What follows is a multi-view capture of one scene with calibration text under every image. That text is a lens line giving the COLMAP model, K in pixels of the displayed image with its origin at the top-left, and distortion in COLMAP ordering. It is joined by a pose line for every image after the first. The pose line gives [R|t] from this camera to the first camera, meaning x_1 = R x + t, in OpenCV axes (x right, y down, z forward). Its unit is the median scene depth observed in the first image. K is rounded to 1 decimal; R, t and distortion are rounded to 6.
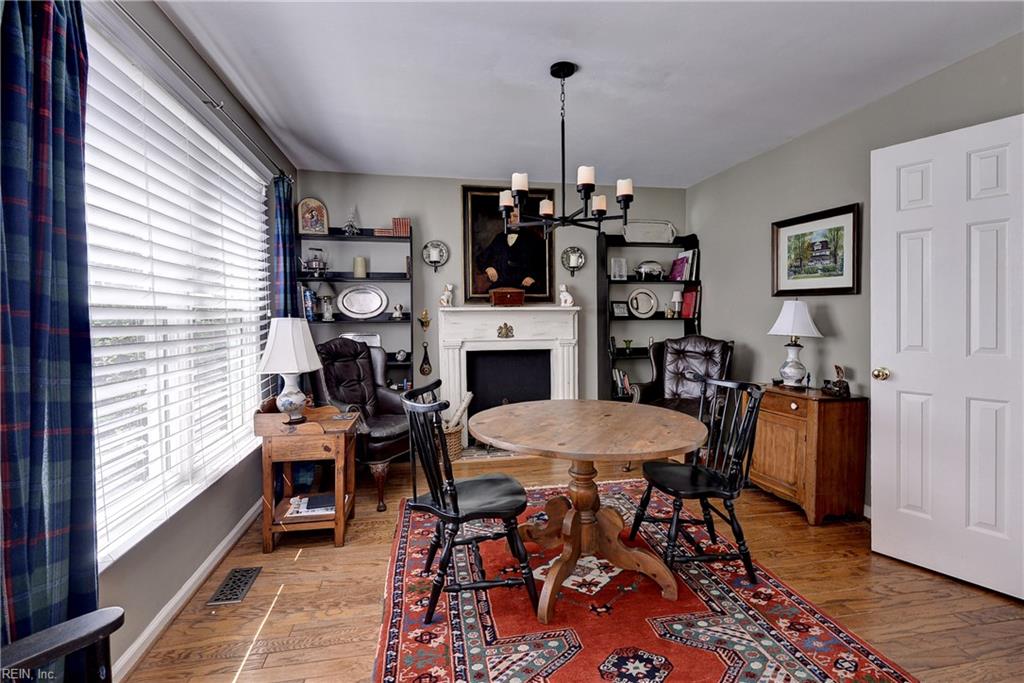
lens RADIAL K [[484.6, 0, 522.7], [0, 484.6, 329.7], [0, 0, 1]] dist [0.022211, -0.000849]
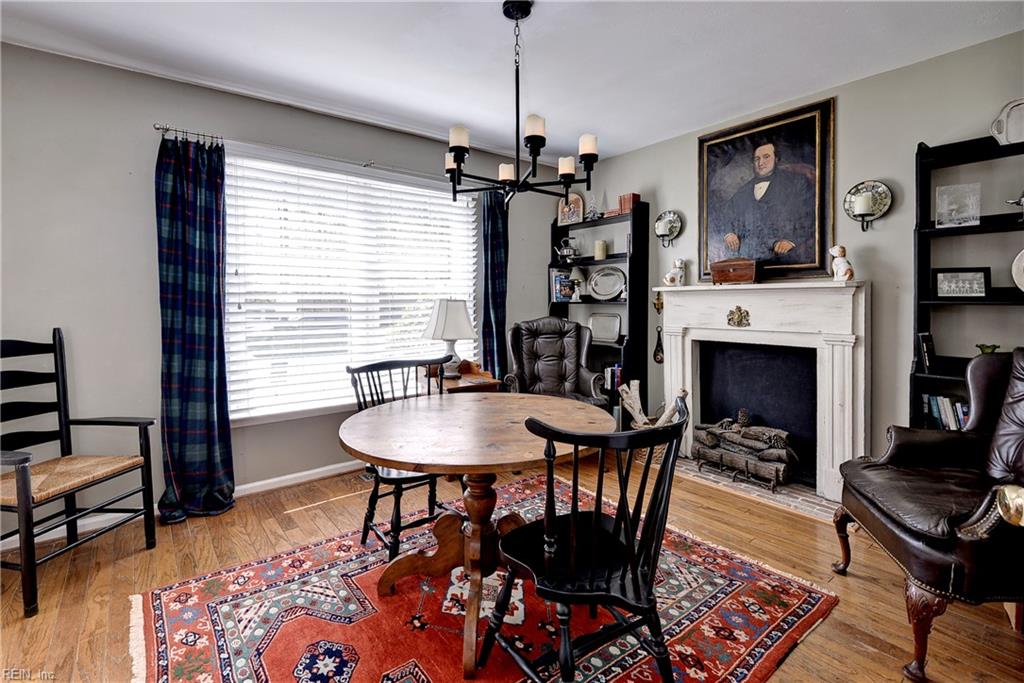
lens RADIAL K [[484.6, 0, 501.2], [0, 484.6, 310.6], [0, 0, 1]] dist [0.022211, -0.000849]
pose [[0.430397, 0.024594, -0.902305, 0.512907], [-0.019663, 0.999647, 0.017868, -0.014467], [0.902426, 0.010052, 0.430728, 0.367114]]
